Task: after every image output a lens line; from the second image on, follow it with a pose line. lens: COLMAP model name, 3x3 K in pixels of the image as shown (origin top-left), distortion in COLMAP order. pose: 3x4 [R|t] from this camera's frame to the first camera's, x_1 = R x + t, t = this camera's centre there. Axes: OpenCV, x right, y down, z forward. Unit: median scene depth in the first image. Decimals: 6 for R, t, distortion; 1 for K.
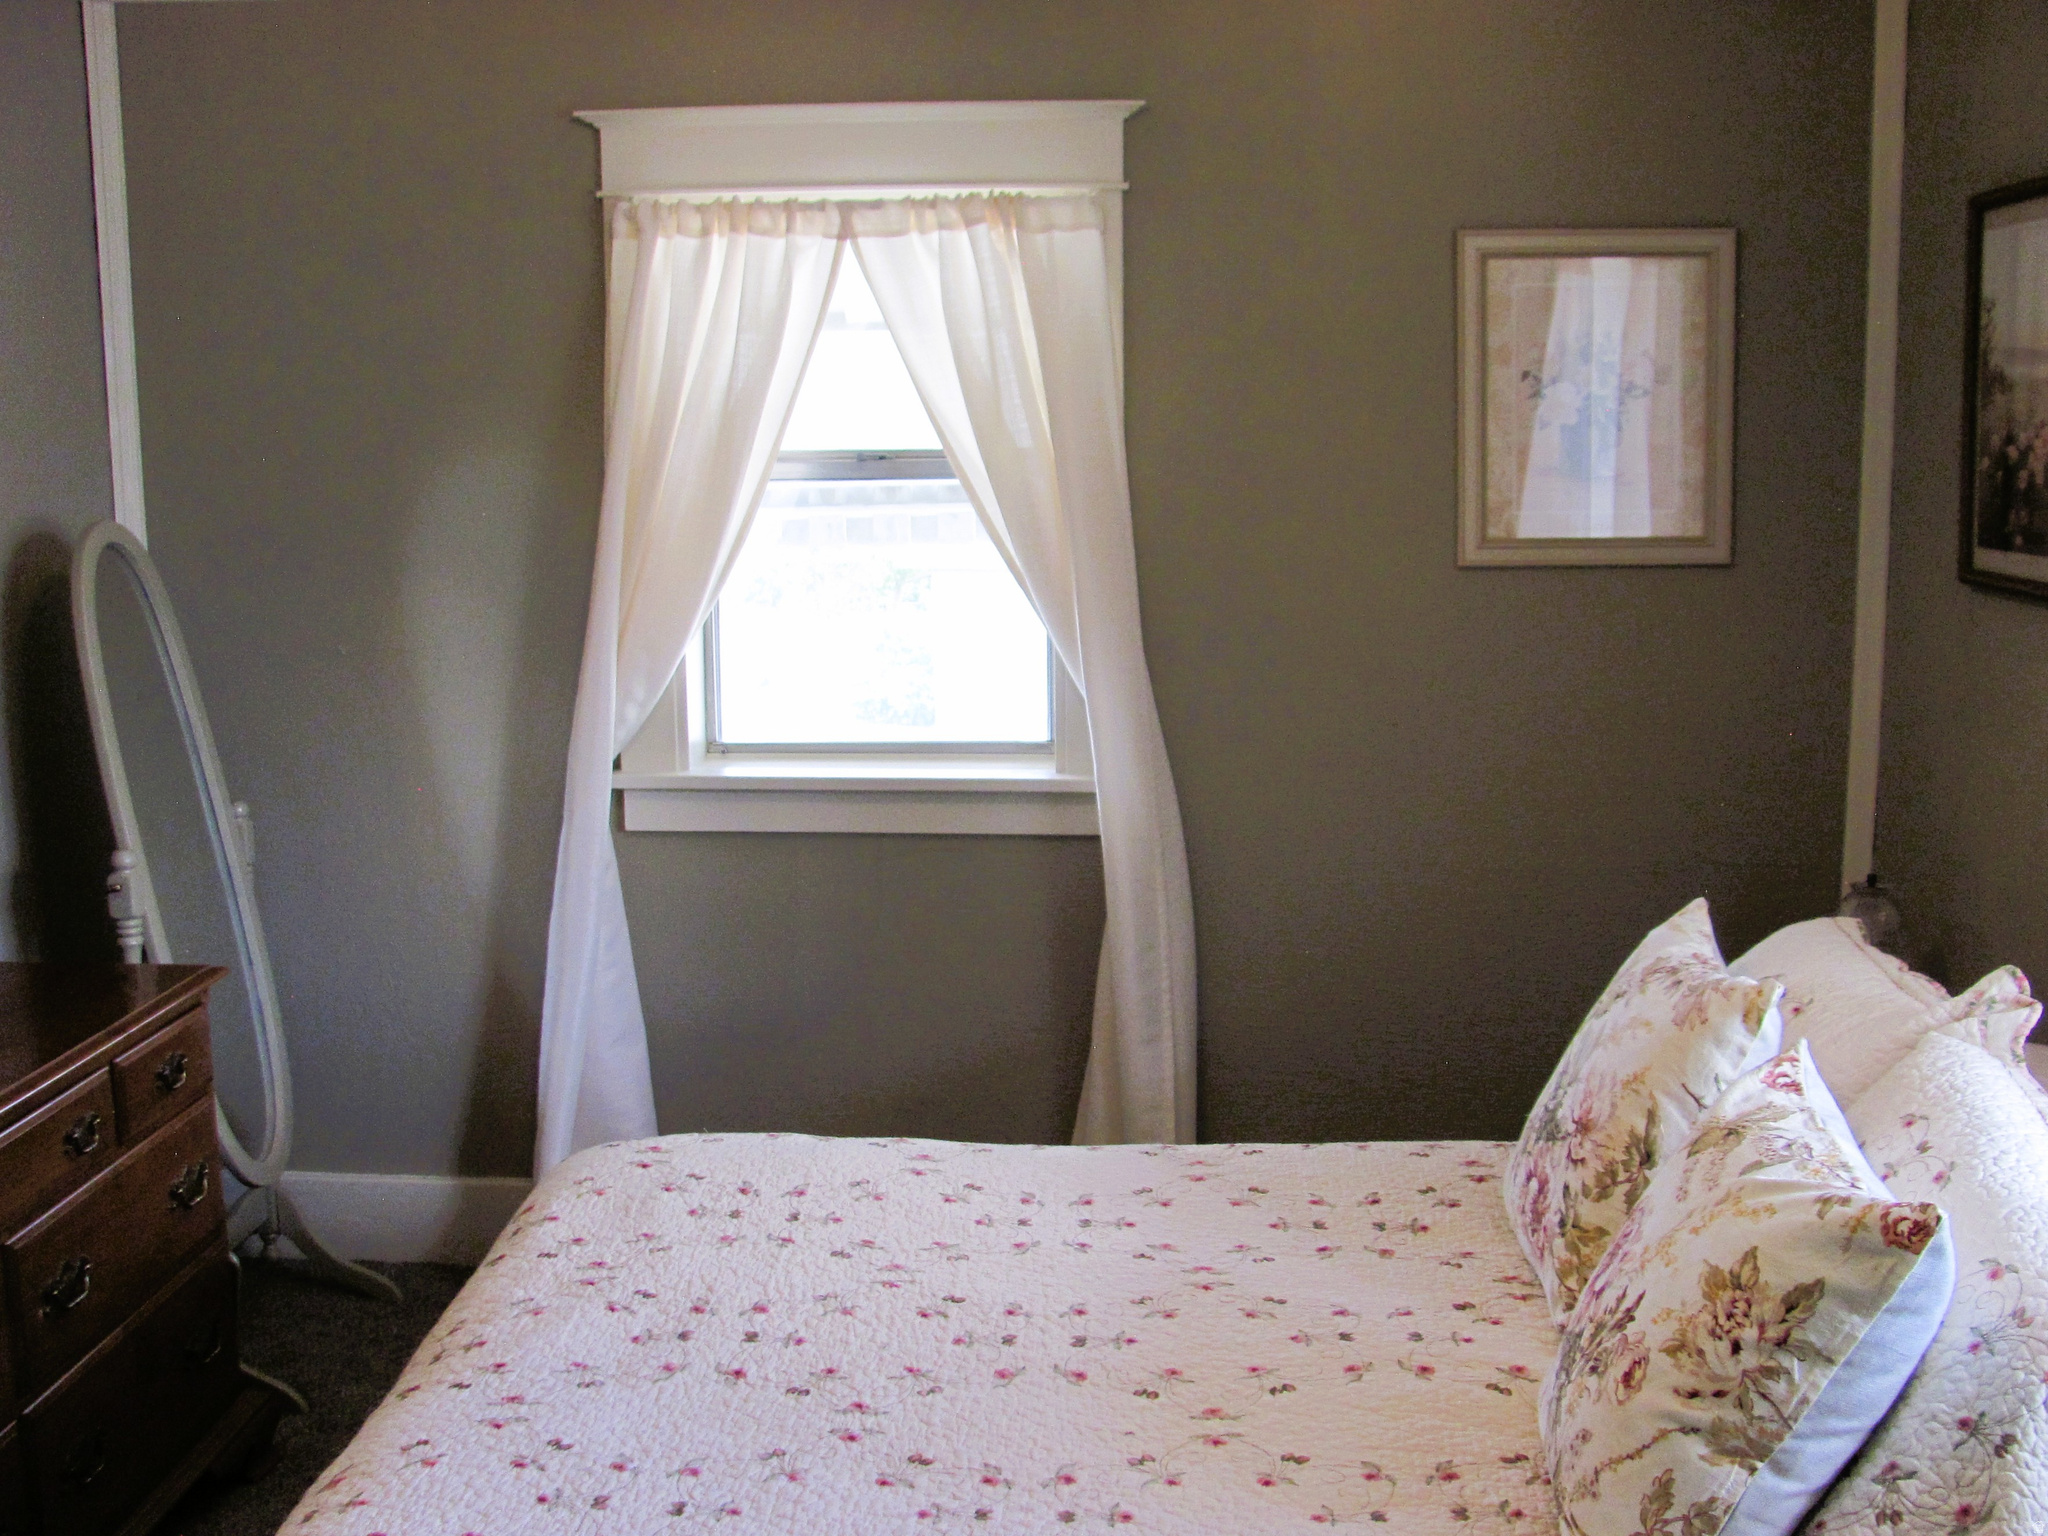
lens RADIAL K [[2226.6, 0, 1024.0], [0, 2226.6, 768.0], [0, 0, 1]] dist [-0.205473, 0.237140]
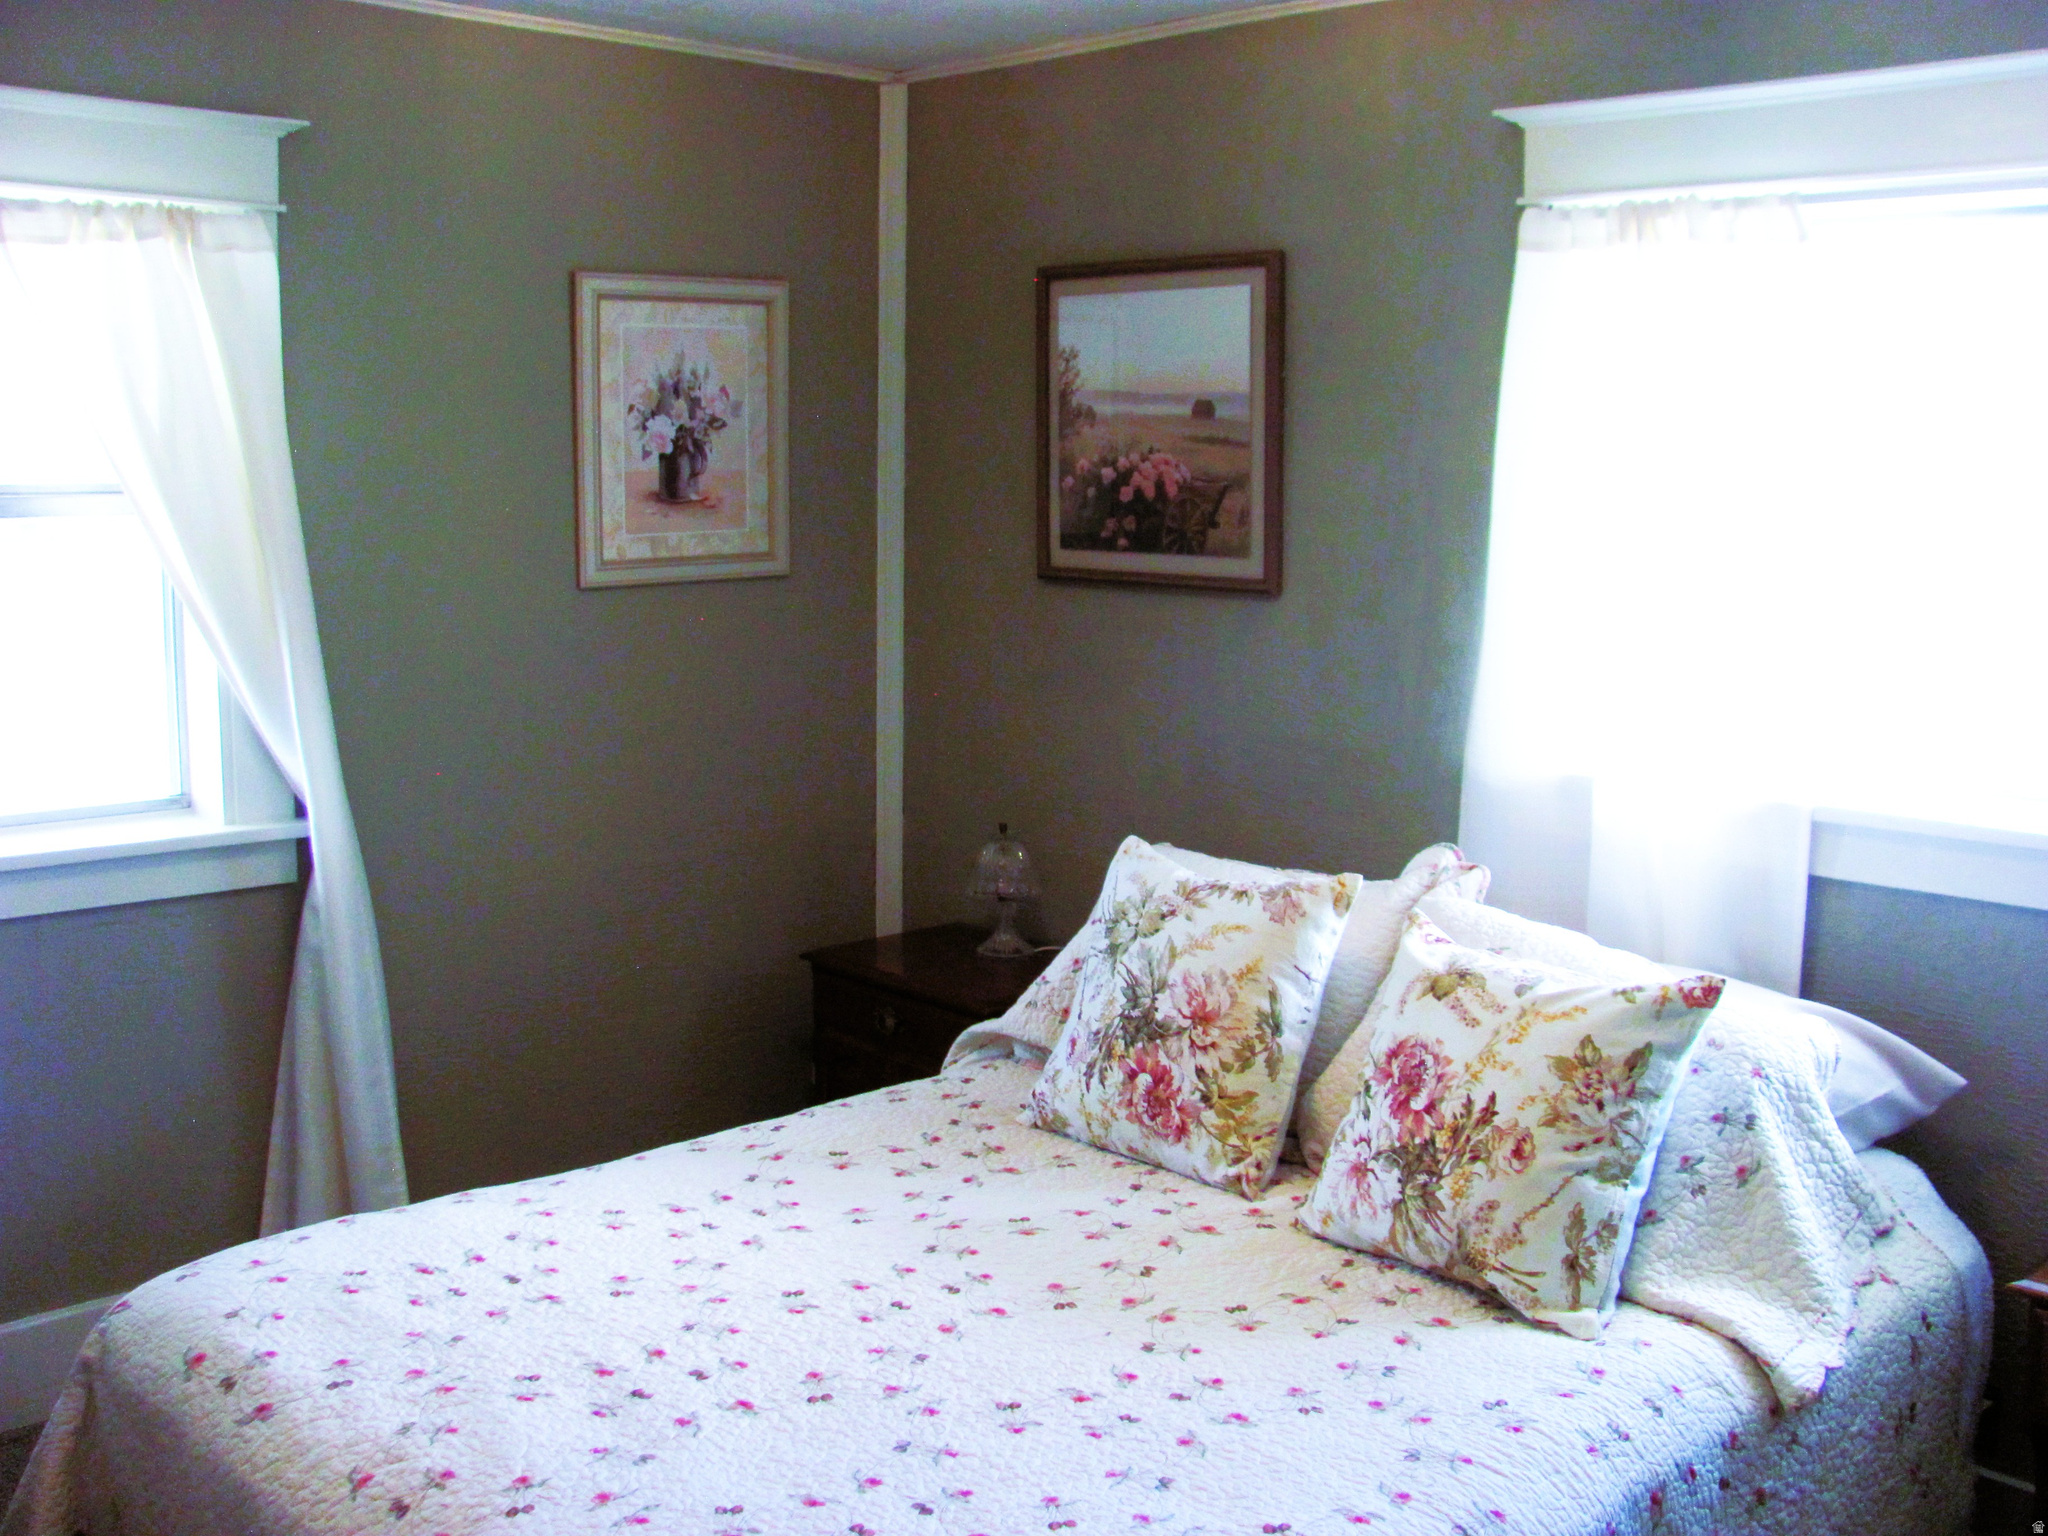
lens RADIAL K [[2177.0, 0, 1033.4], [0, 2177.0, 782.7], [0, 0, 1]] dist [-0.224274, 0.333654]
pose [[0.682803, -0.097350, 0.724088, -0.704010], [0.102479, 0.994046, 0.037009, -0.024419], [-0.723380, 0.048935, 0.688714, 0.226262]]
